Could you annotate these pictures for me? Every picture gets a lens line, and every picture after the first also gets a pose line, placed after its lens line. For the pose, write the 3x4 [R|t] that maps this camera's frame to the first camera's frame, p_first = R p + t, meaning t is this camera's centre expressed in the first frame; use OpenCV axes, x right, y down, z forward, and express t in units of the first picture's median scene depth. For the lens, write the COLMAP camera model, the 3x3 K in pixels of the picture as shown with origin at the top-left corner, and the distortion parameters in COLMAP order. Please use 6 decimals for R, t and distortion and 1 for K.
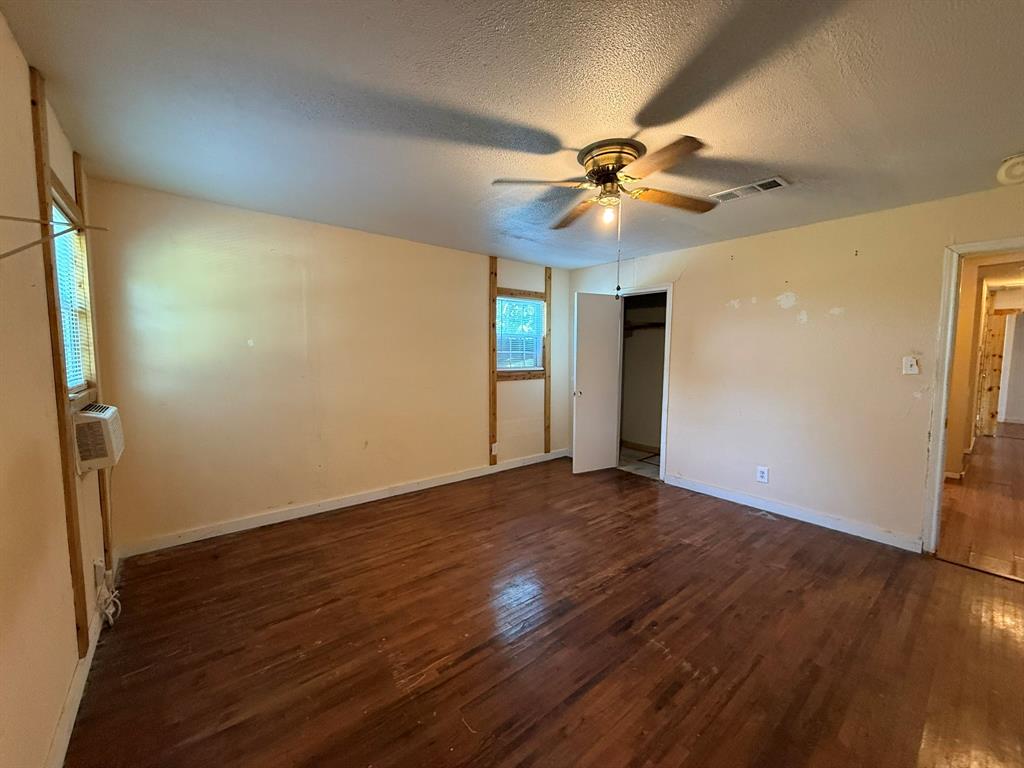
lens RADIAL K [[406.8, 0, 509.1], [0, 406.8, 384.8], [0, 0, 1]] dist [-0.000300, -0.000099]
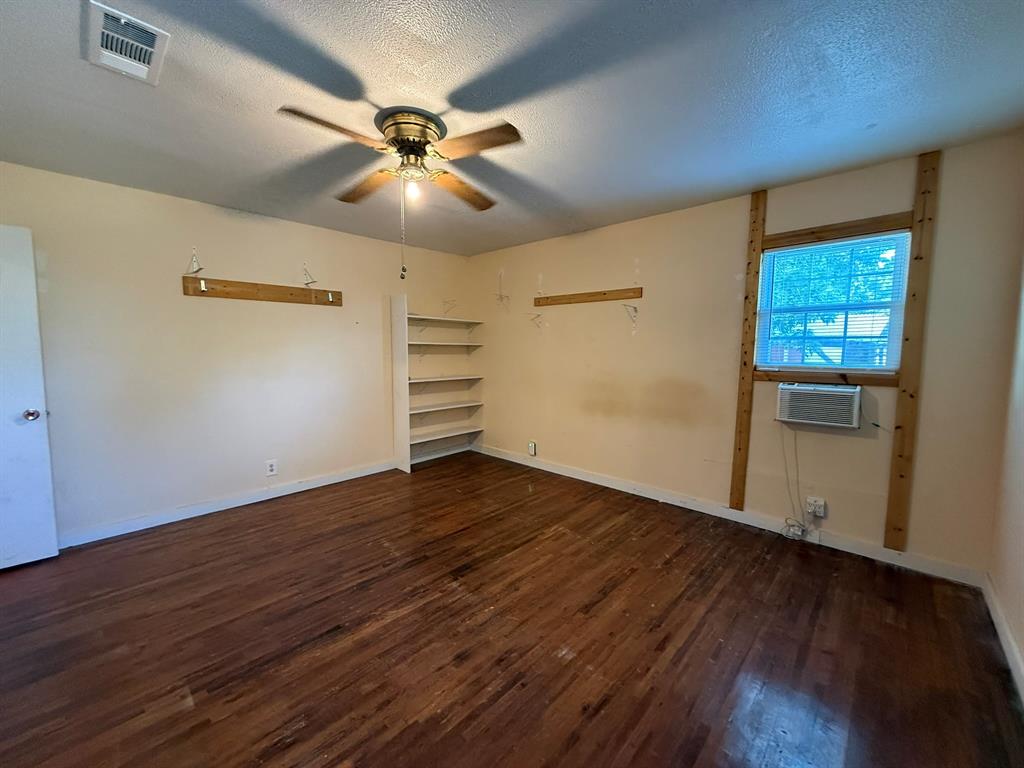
lens RADIAL K [[406.8, 0, 509.6], [0, 406.8, 385.5], [0, 0, 1]] dist [-0.000300, -0.000099]
pose [[-0.991698, 0.001002, -0.128586, 0.102261], [-0.020338, 0.986161, 0.164536, -0.090907], [0.126972, 0.165785, -0.977954, 1.432773]]
